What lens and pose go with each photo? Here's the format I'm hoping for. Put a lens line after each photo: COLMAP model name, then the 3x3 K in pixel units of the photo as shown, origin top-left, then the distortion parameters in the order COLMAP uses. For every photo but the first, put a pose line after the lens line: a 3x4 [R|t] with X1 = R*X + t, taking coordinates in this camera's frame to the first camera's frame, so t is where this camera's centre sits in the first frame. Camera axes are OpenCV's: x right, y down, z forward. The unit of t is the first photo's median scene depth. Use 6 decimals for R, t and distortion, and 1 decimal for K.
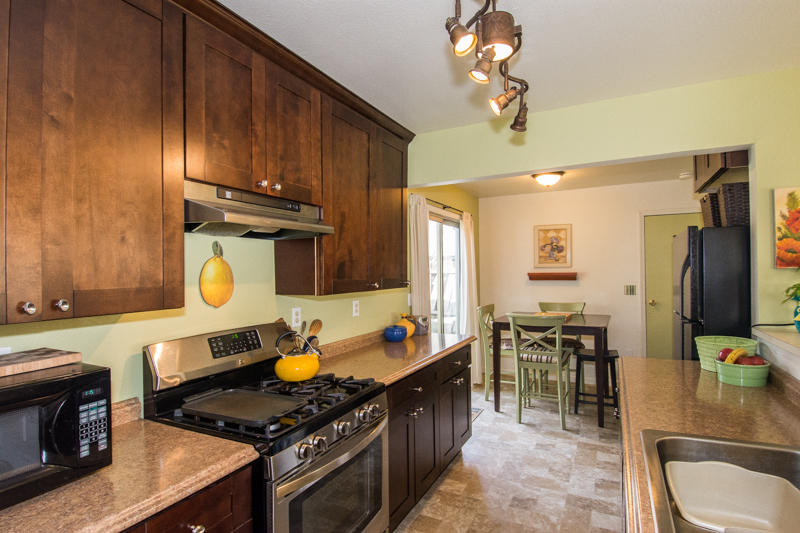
lens RADIAL K [[412.7, 0, 401.2], [0, 412.7, 265.9], [0, 0, 1]] dist [0.000056, -0.003526]
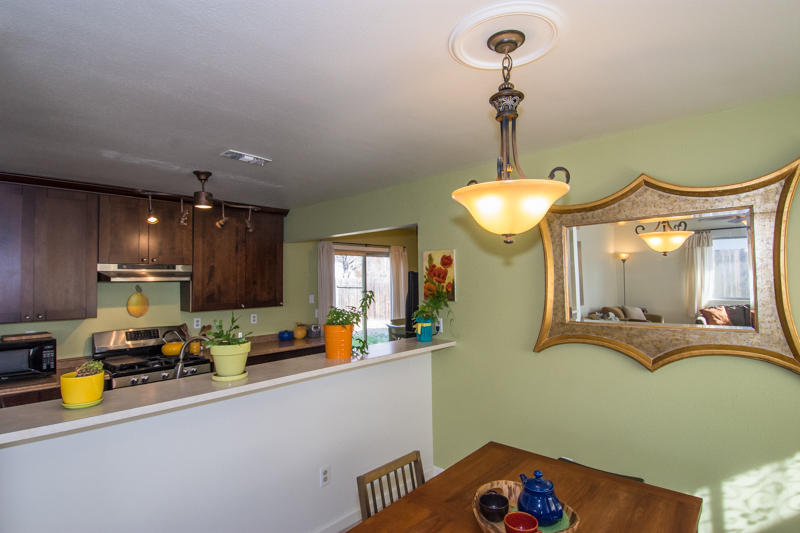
lens RADIAL K [[412.7, 0, 398.6], [0, 412.7, 270.6], [0, 0, 1]] dist [0.000056, -0.003526]
pose [[0.964727, -0.006732, -0.263168, 0.809558], [0.003562, 0.999915, -0.012521, -0.060159], [0.263230, 0.011142, 0.964669, -0.384134]]
